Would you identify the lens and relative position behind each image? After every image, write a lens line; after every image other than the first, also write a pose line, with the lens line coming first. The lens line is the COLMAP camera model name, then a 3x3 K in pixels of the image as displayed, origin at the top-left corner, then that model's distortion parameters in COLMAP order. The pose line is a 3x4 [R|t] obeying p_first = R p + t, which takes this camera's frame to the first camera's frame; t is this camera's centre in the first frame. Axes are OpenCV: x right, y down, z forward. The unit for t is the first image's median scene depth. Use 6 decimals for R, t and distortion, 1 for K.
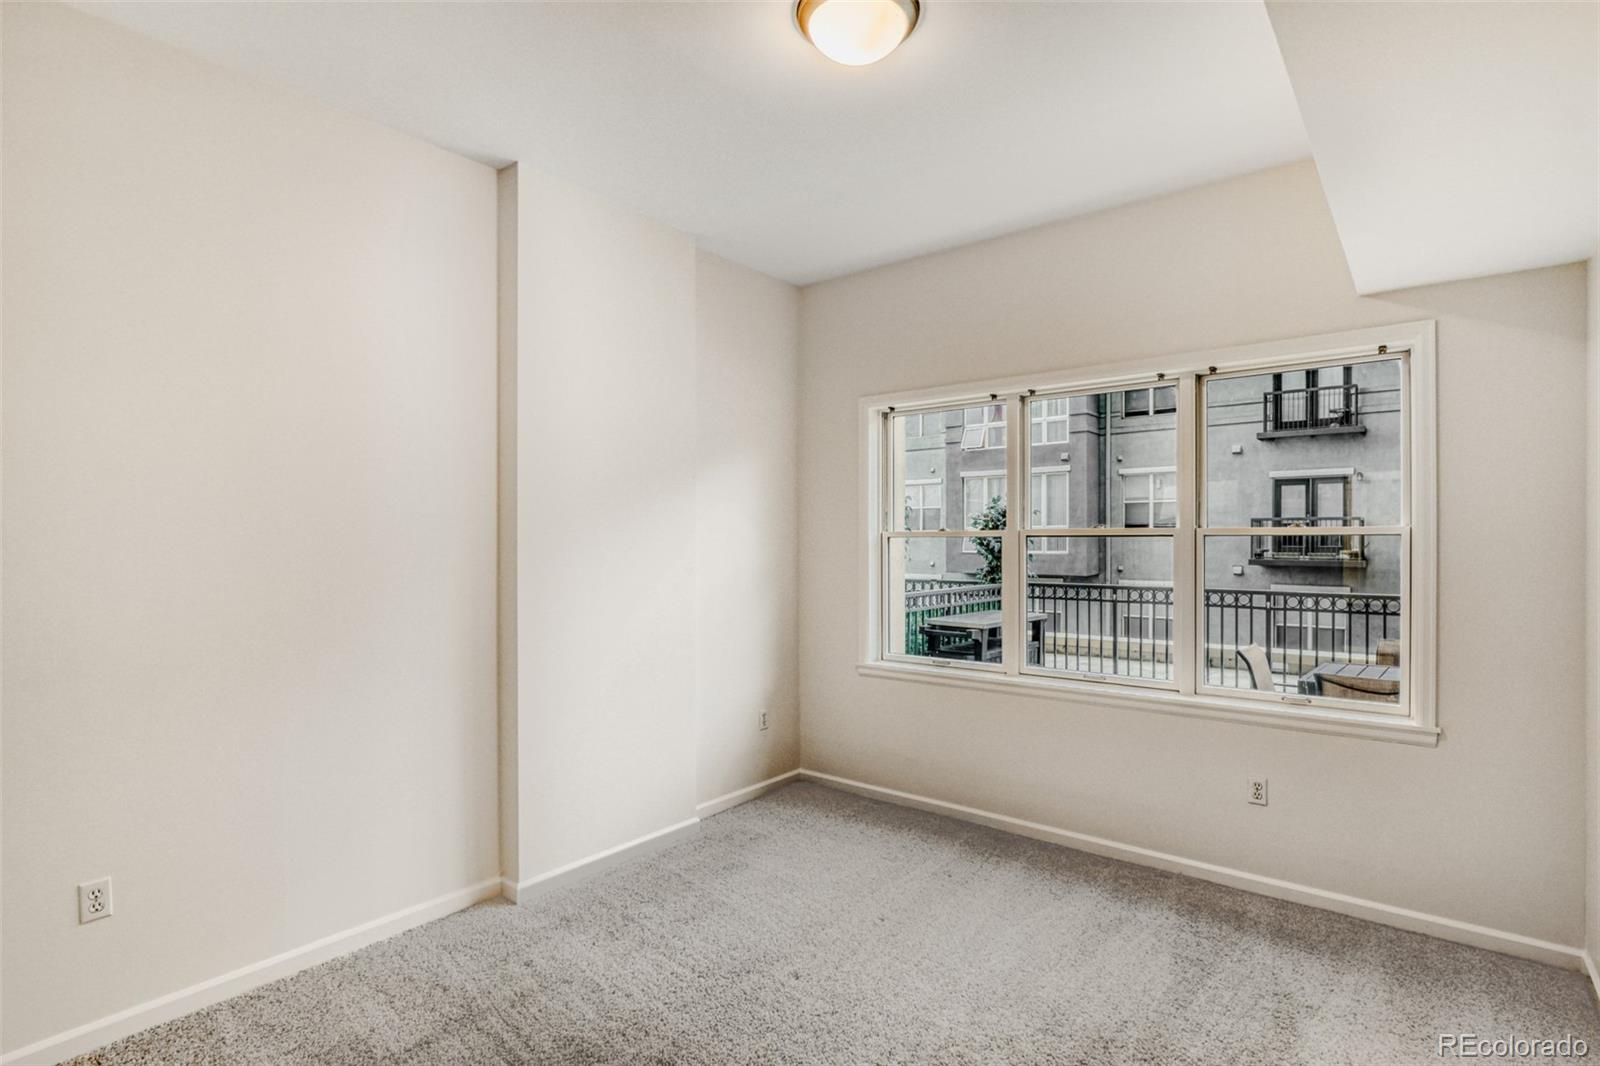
lens RADIAL K [[796.5, 0, 813.6], [0, 796.5, 516.9], [0, 0, 1]] dist [-0.031144, 0.008486]
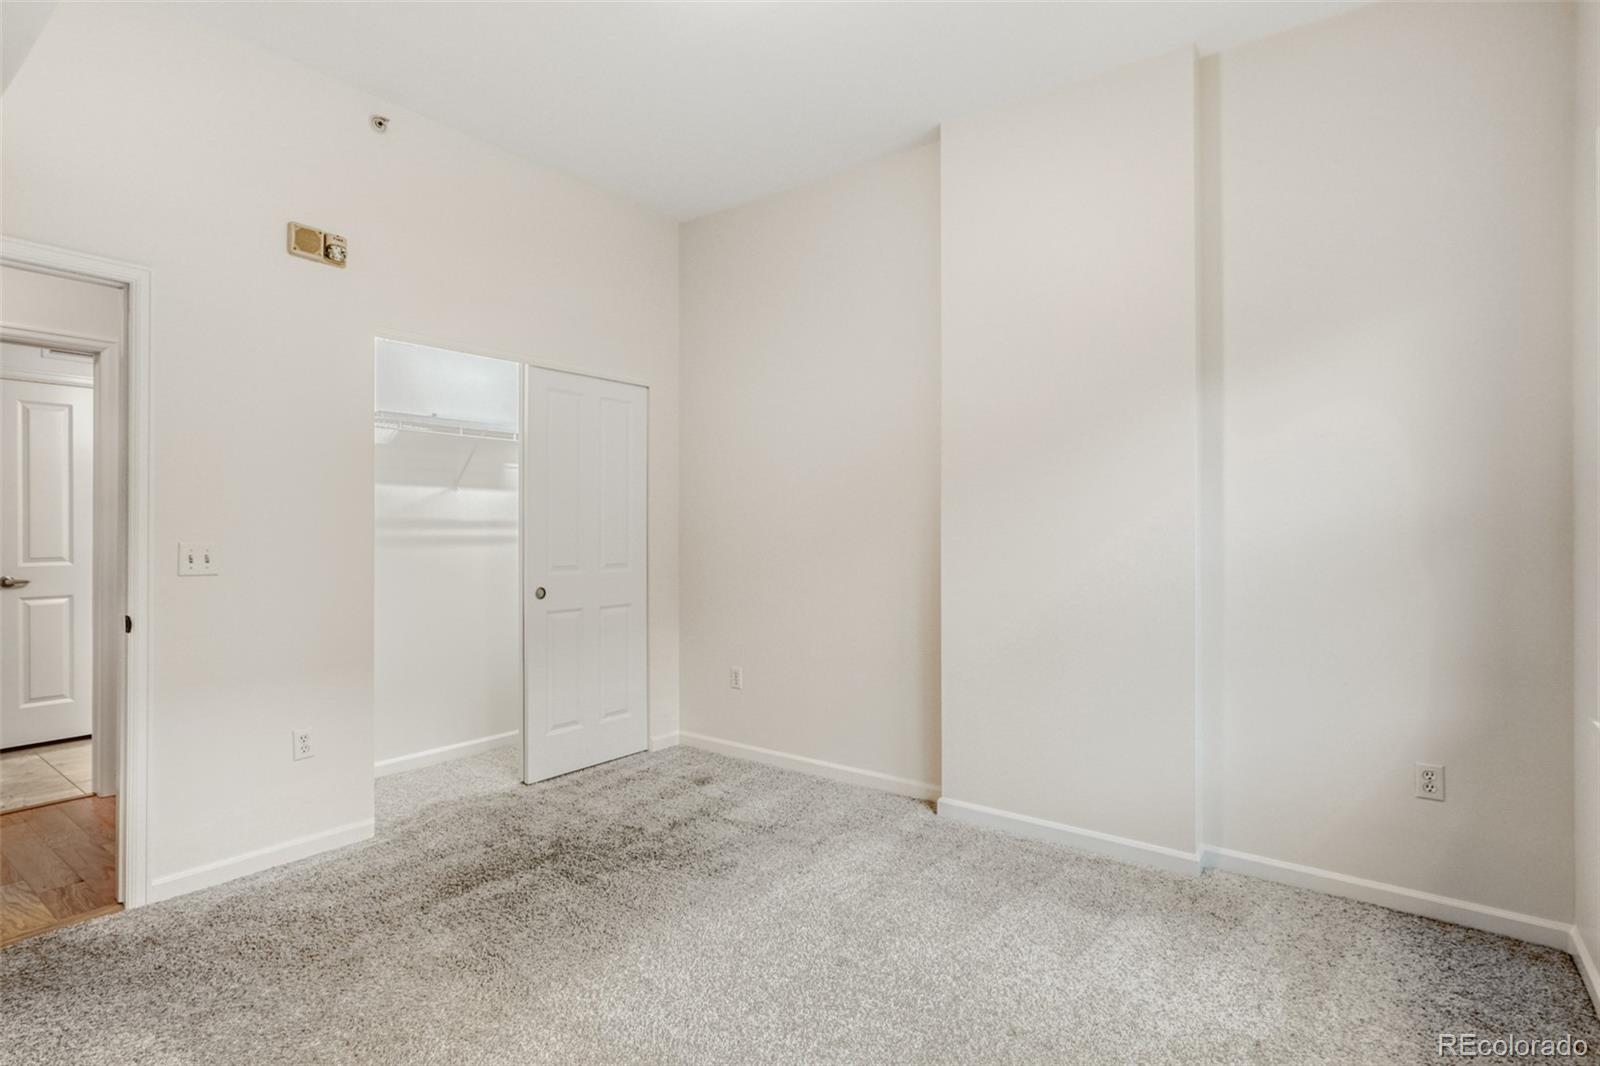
lens RADIAL K [[774.8, 0, 778.3], [0, 774.8, 520.3], [0, 0, 1]] dist [-0.025199, 0.009464]
pose [[0.018938, -0.006597, -0.999799, 0.669223], [0.019950, 0.999782, -0.006219, 0.096791], [0.999622, -0.019829, 0.019066, 0.780266]]
